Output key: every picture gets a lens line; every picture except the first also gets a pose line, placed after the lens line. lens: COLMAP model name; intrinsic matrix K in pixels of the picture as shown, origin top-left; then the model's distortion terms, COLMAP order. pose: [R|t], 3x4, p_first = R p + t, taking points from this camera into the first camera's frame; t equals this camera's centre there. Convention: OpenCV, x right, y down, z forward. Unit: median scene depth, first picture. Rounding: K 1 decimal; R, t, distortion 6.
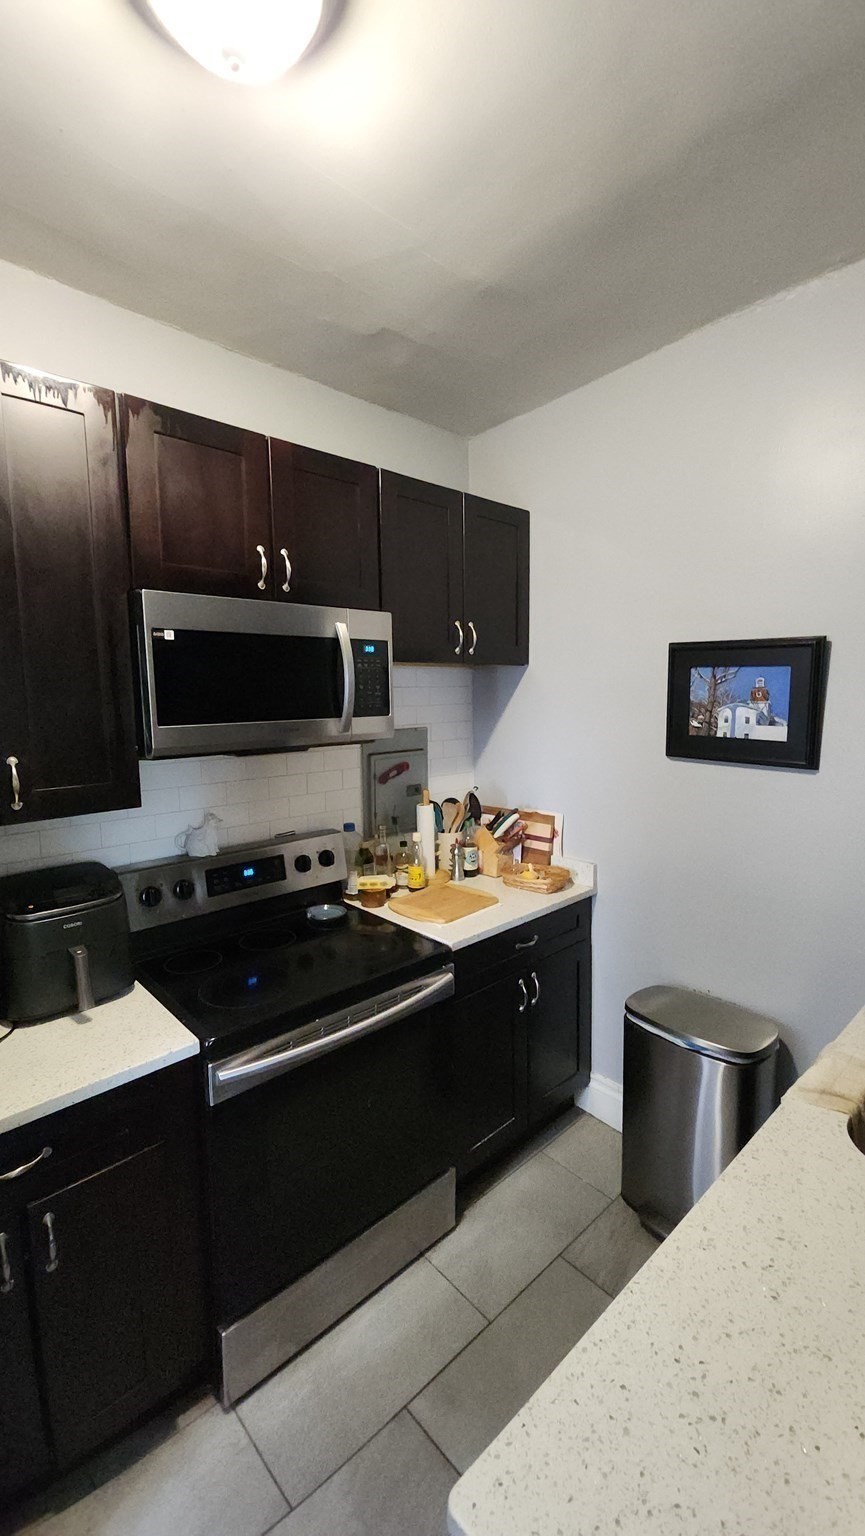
lens RADIAL K [[654.8, 0, 432.5], [0, 654.8, 768.0], [0, 0, 1]] dist [0.000877, 0.000200]
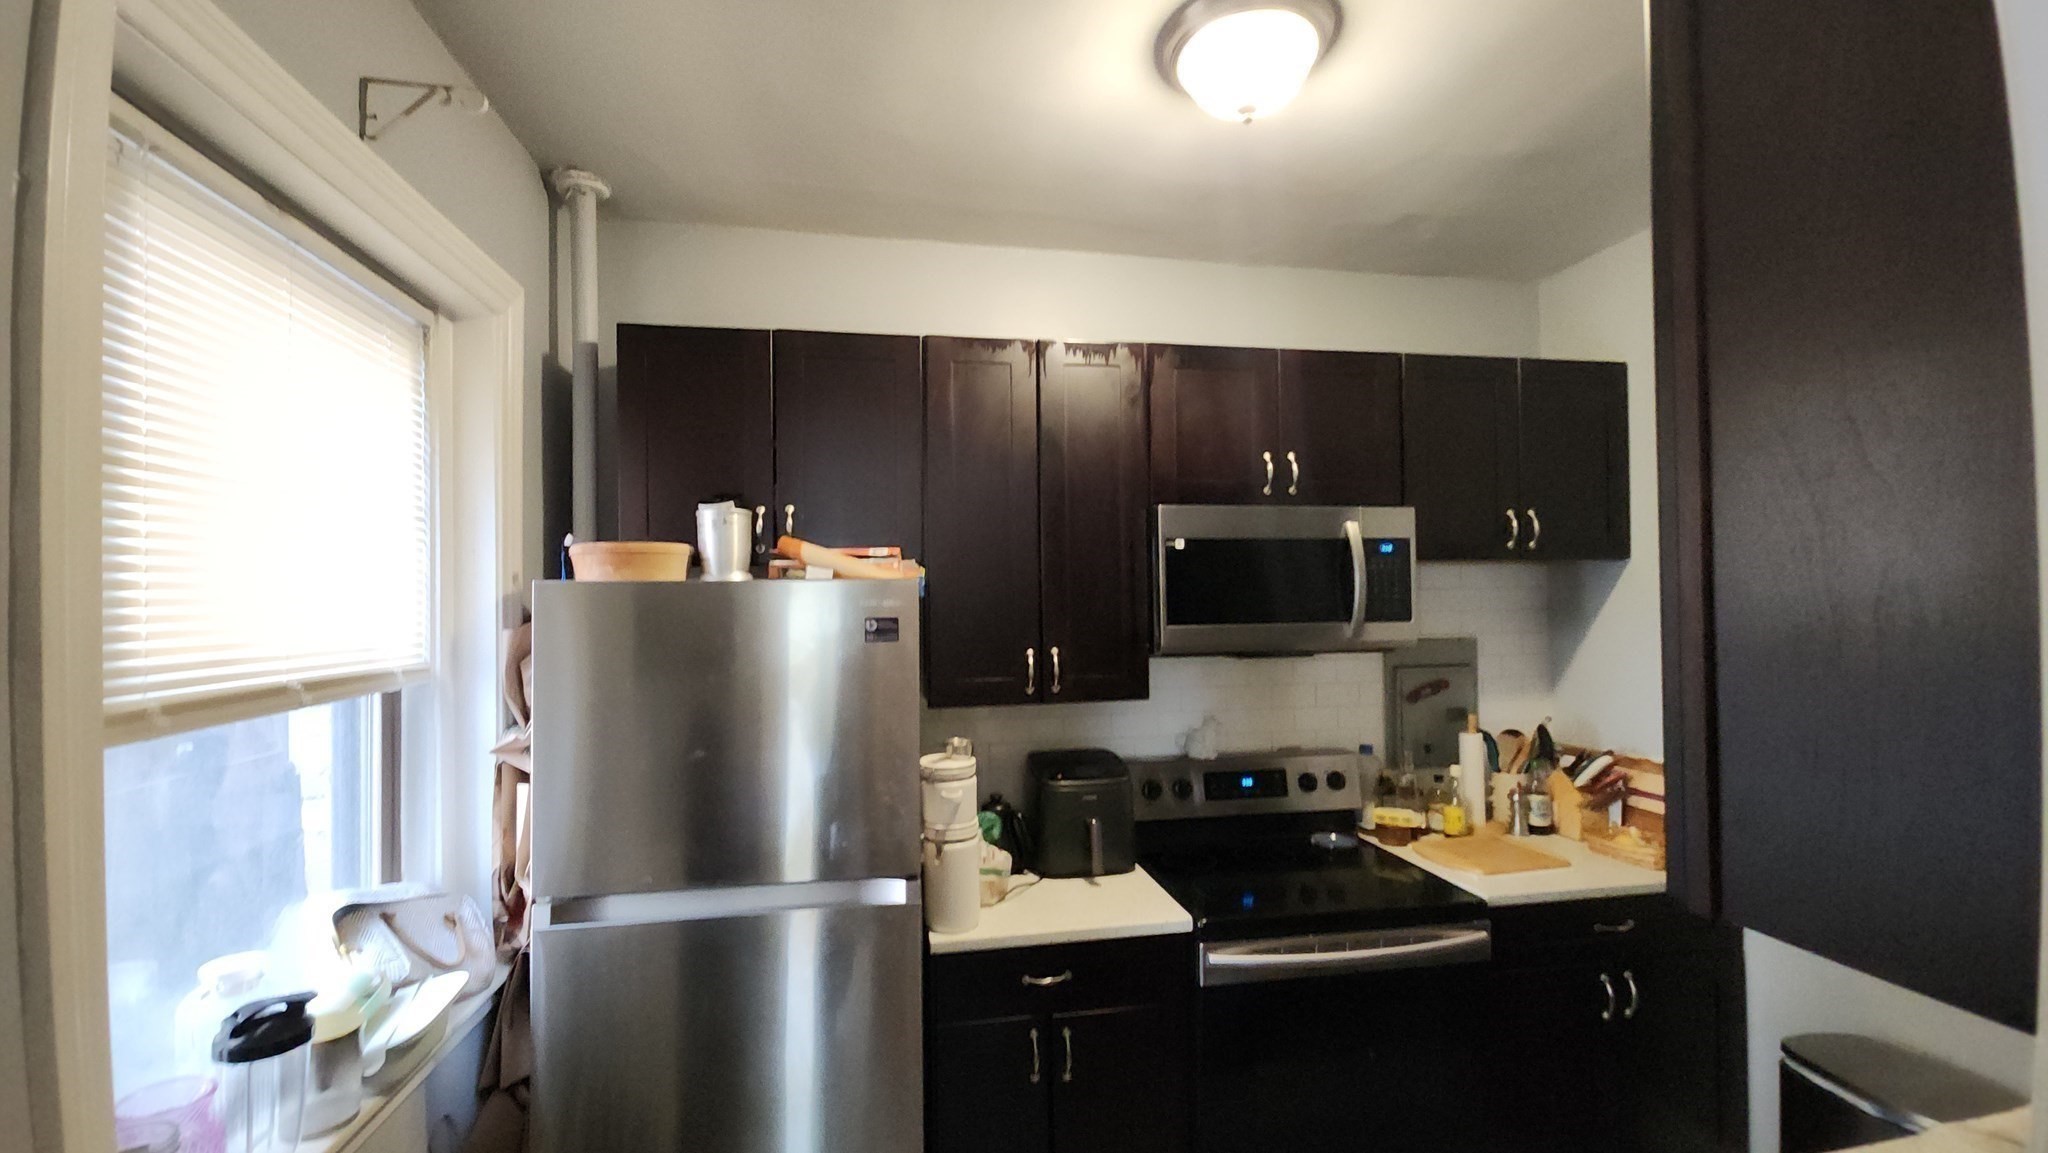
lens RADIAL K [[873.1, 0, 996.2], [0, 873.1, 572.4], [0, 0, 1]] dist [0.000877, 0.000200]
pose [[0.840232, -0.009471, -0.542145, 0.094128], [-0.063412, 0.991270, -0.115594, 0.023966], [0.538507, 0.131504, 0.832296, -0.267239]]
